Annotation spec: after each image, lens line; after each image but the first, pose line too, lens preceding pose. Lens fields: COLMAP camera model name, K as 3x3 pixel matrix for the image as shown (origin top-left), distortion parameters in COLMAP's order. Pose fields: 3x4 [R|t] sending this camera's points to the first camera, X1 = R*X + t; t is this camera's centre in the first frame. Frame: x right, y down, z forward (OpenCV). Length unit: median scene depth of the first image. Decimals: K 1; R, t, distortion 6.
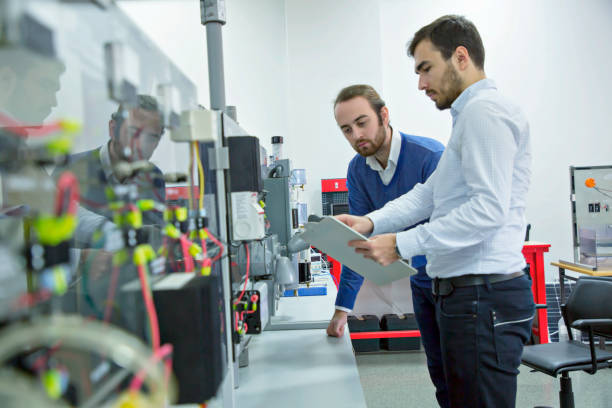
lens RADIAL K [[642.6, 0, 306.0], [0, 642.6, 204.0], [0, 0, 1]] dist [0.091862, 0.005986]
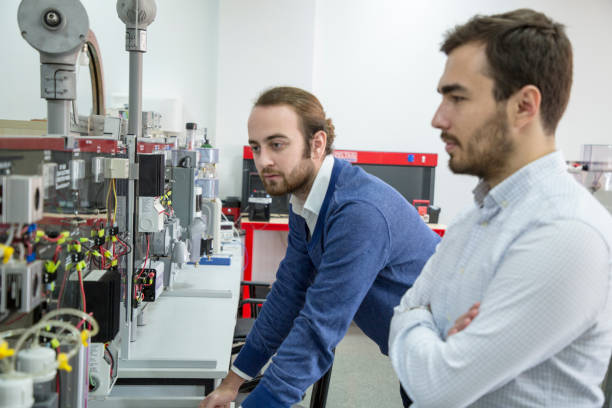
lens RADIAL K [[786.6, 0, 306.0], [0, 786.6, 204.0], [0, 0, 1]] dist [0.157674, -0.074229]
pose [[0.993694, 0.082795, 0.075618, 0.100668], [-0.088901, 0.992716, 0.081310, -0.160079], [-0.068336, -0.087519, 0.993816, -0.629648]]
